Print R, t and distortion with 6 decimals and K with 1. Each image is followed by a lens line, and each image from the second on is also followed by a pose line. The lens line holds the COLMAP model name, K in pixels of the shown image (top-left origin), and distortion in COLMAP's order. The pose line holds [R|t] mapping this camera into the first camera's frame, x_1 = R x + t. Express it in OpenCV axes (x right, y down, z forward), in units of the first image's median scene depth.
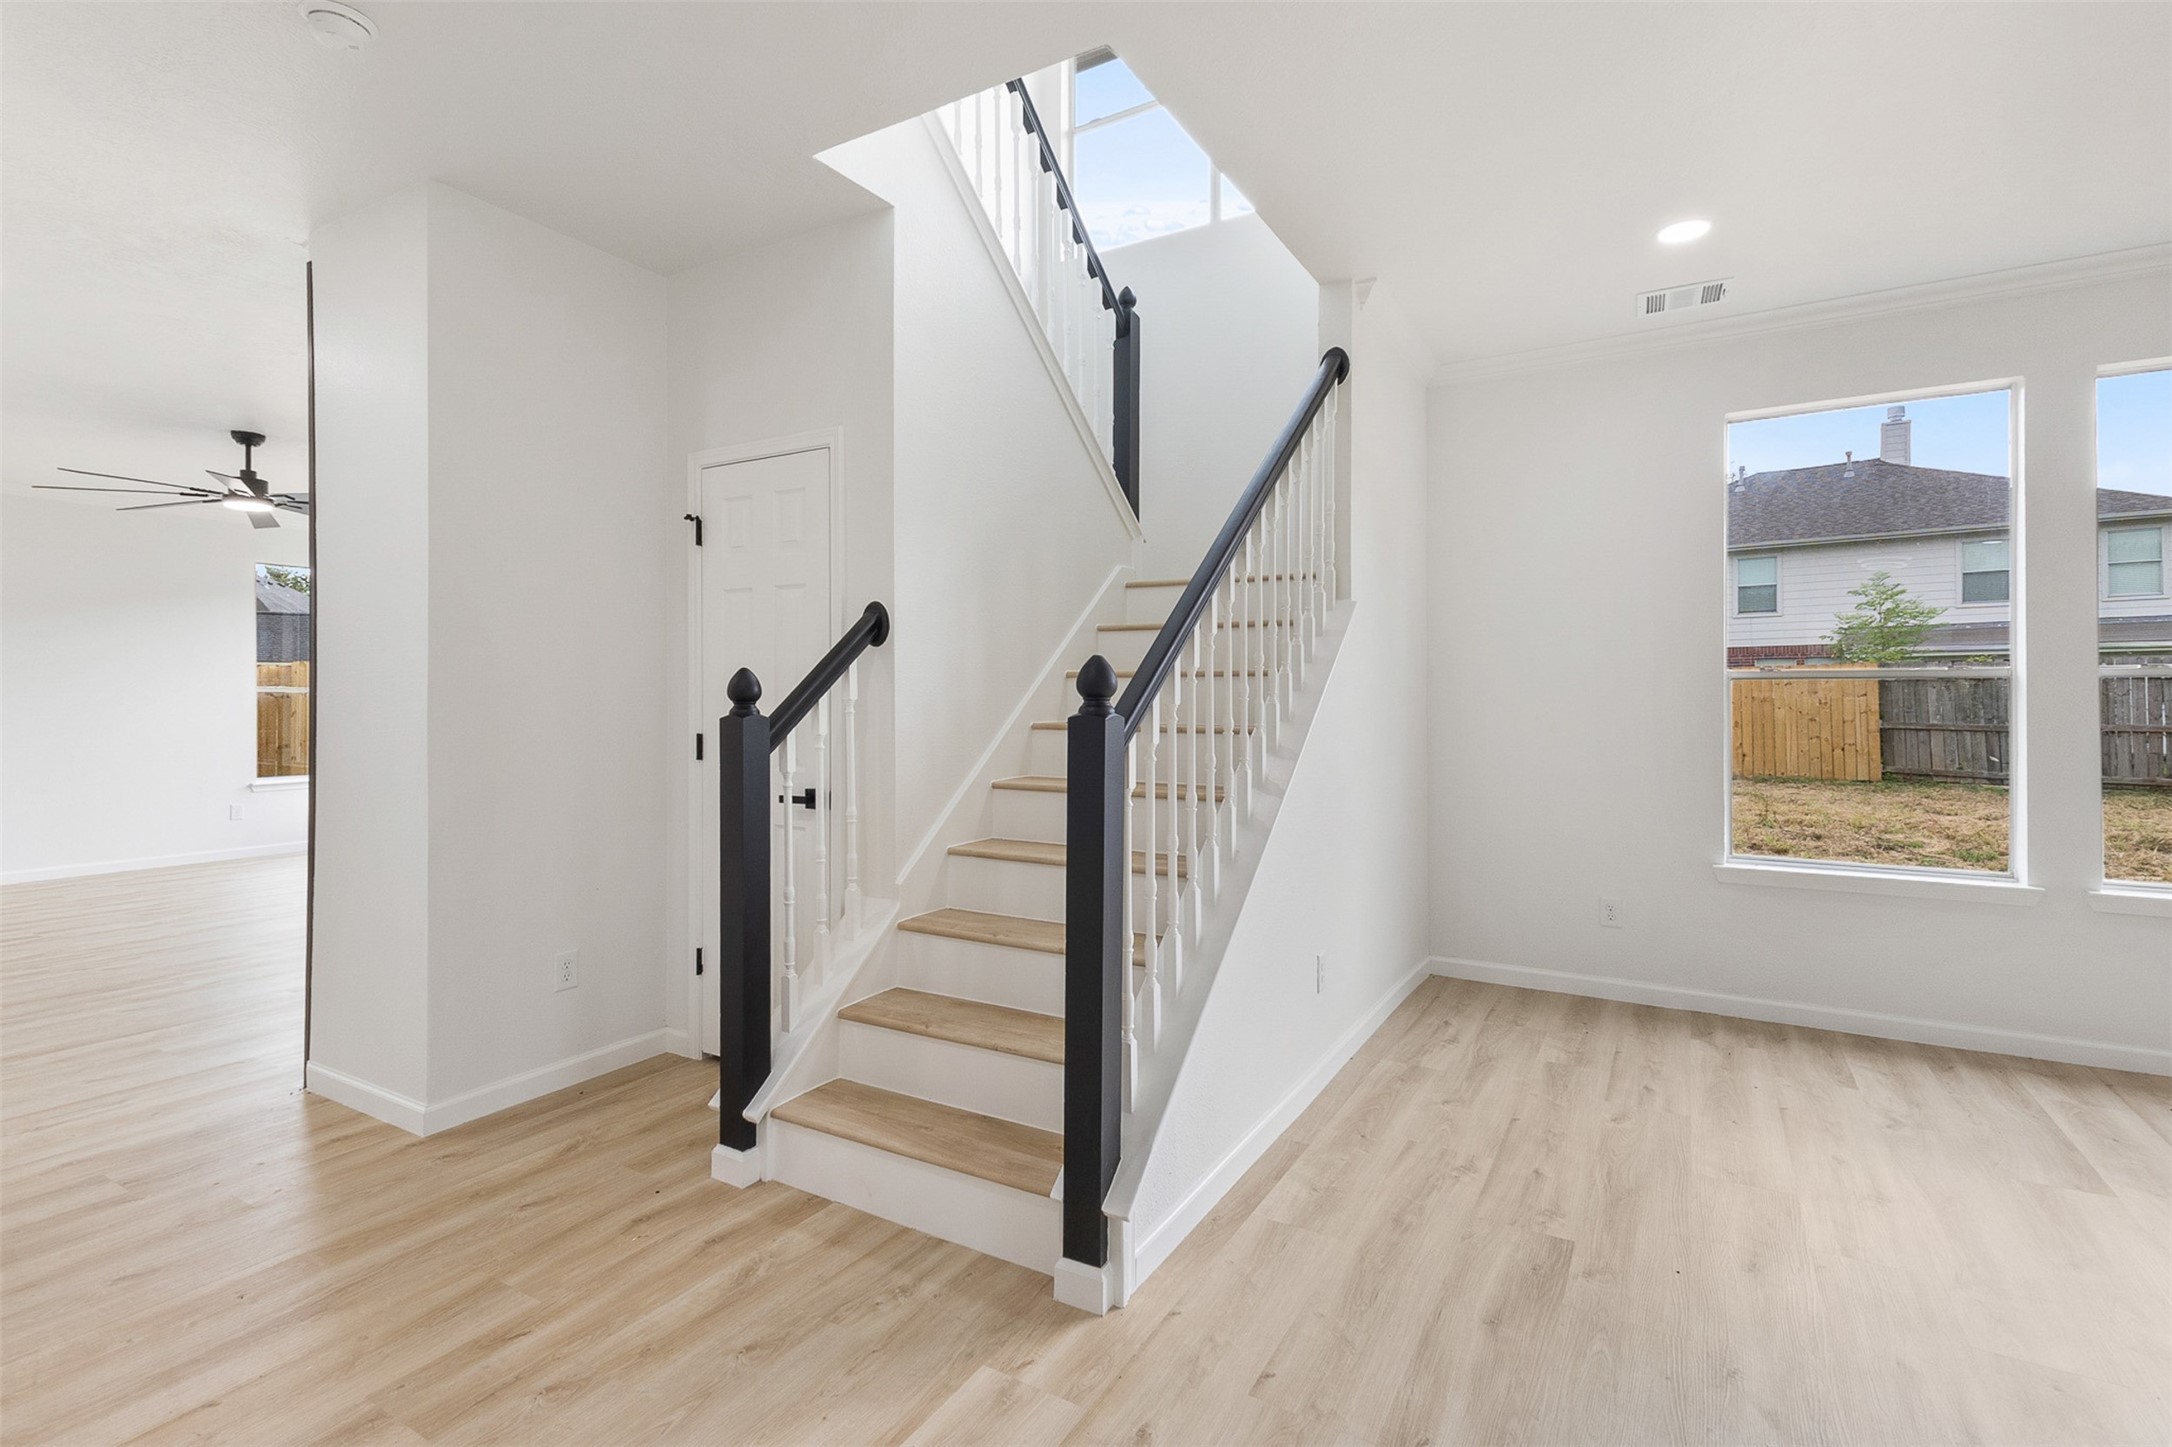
lens RADIAL K [[1007.9, 0, 1073.8], [0, 1007.9, 703.8], [0, 0, 1]] dist [0.001878, 0.000585]
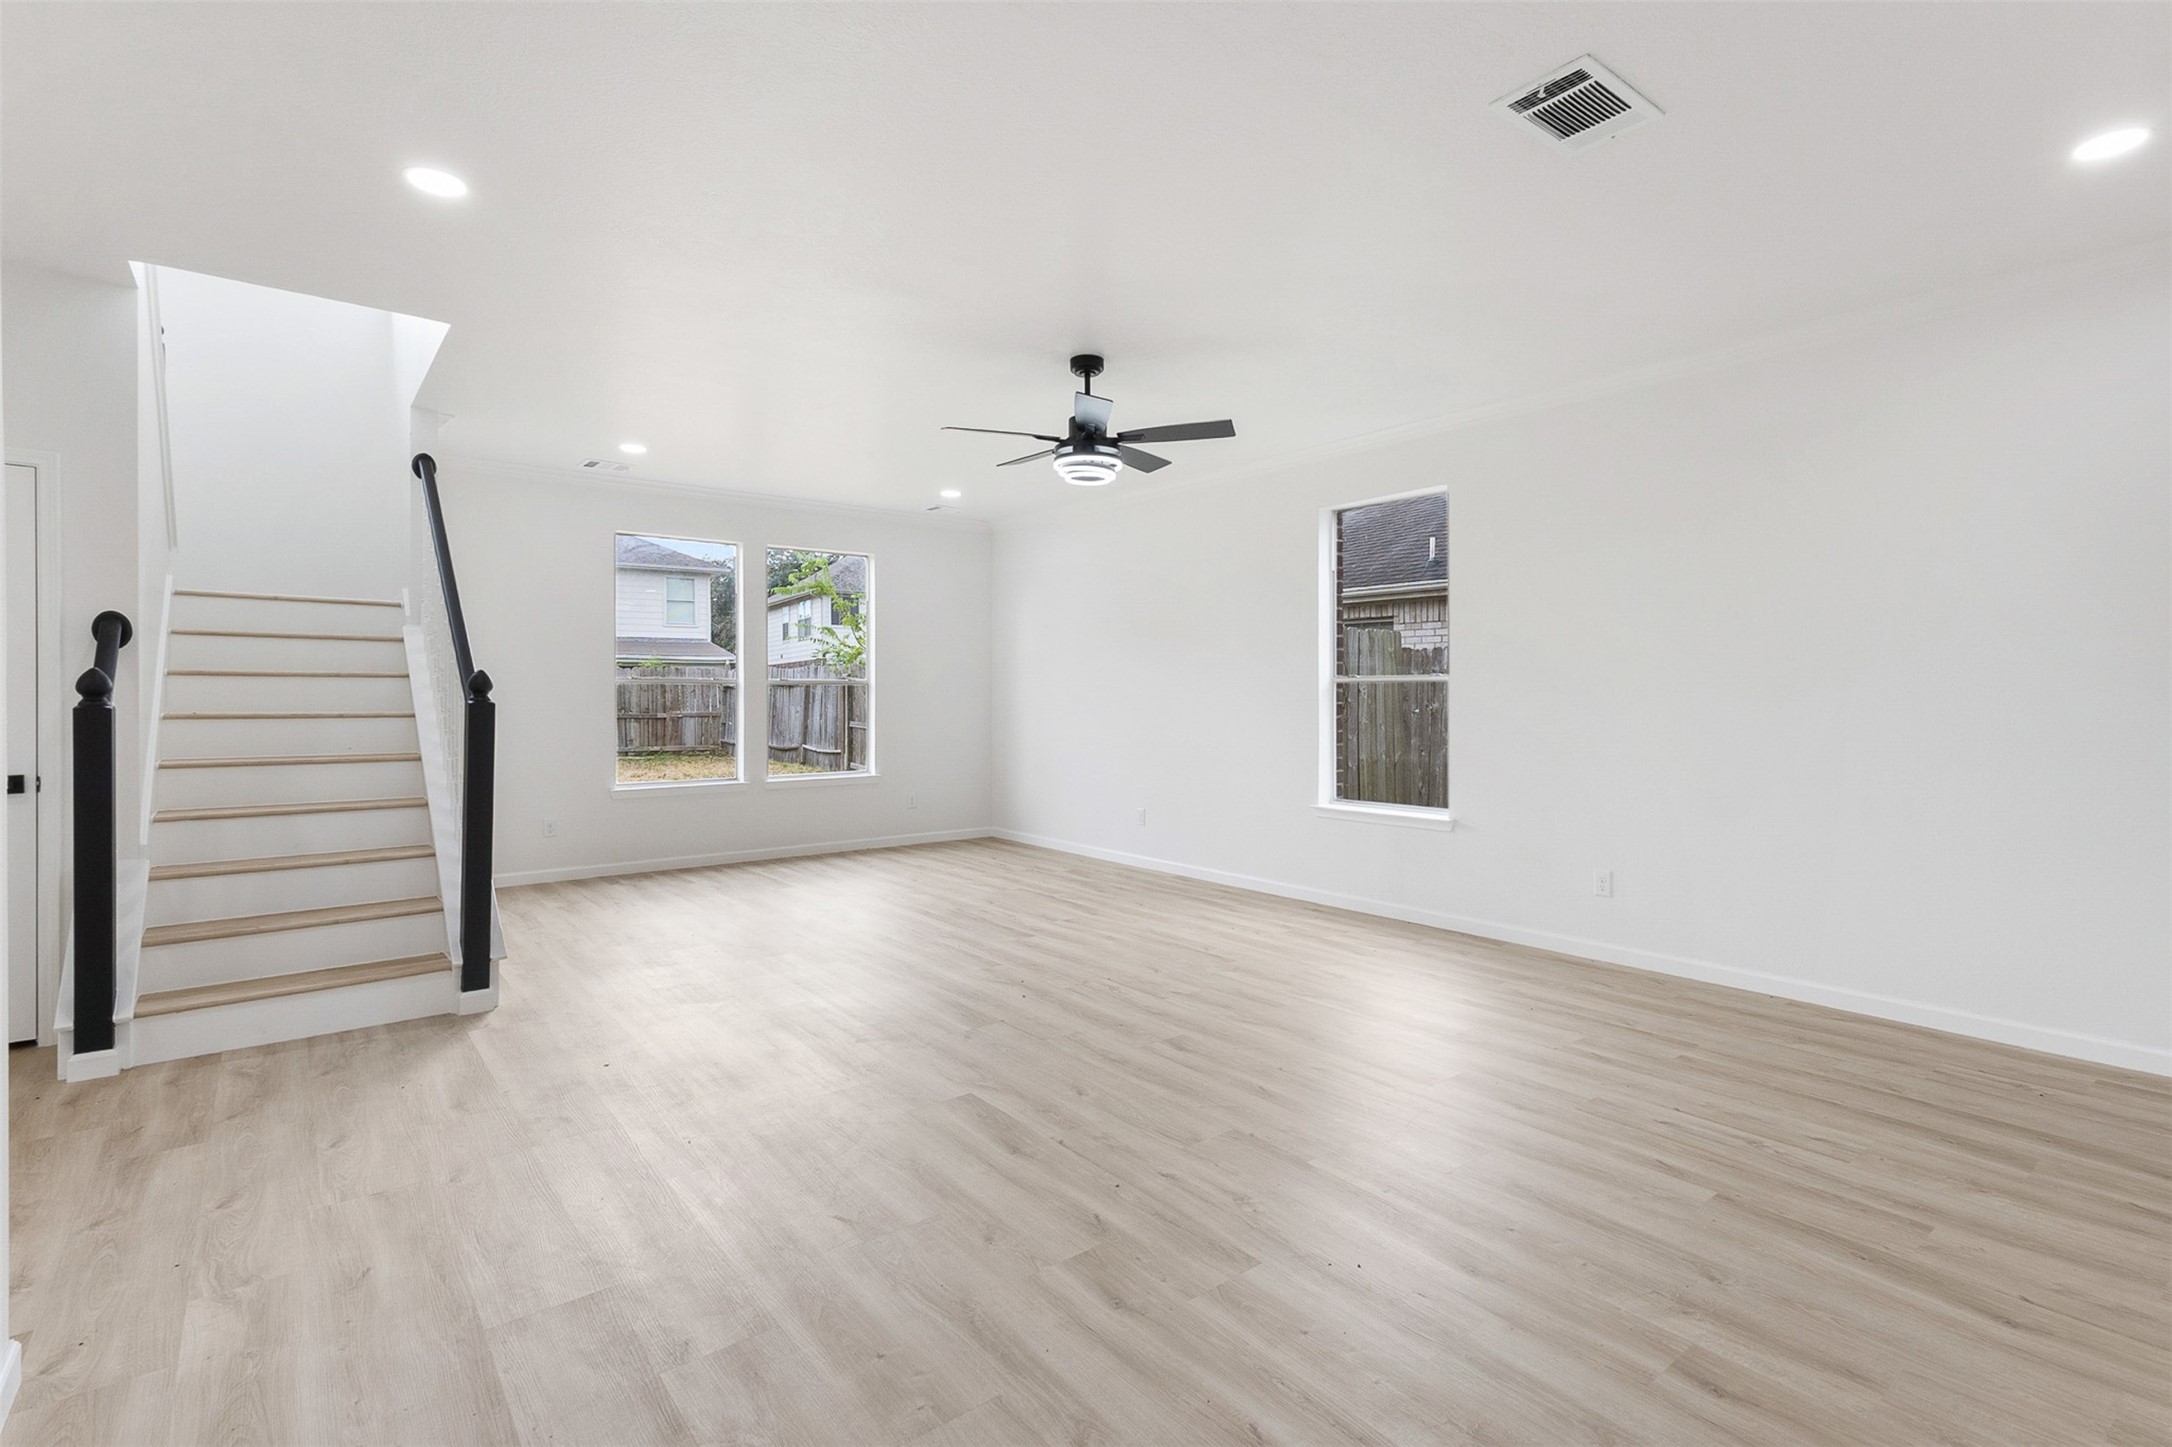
lens RADIAL K [[1007.9, 0, 1085.2], [0, 1007.9, 716.8], [0, 0, 1]] dist [0.001878, 0.000585]
pose [[0.353700, -0.001003, 0.935358, -1.342023], [-0.000368, 0.999999, 0.001211, 0.028954], [-0.935359, -0.000772, 0.353700, -0.741398]]
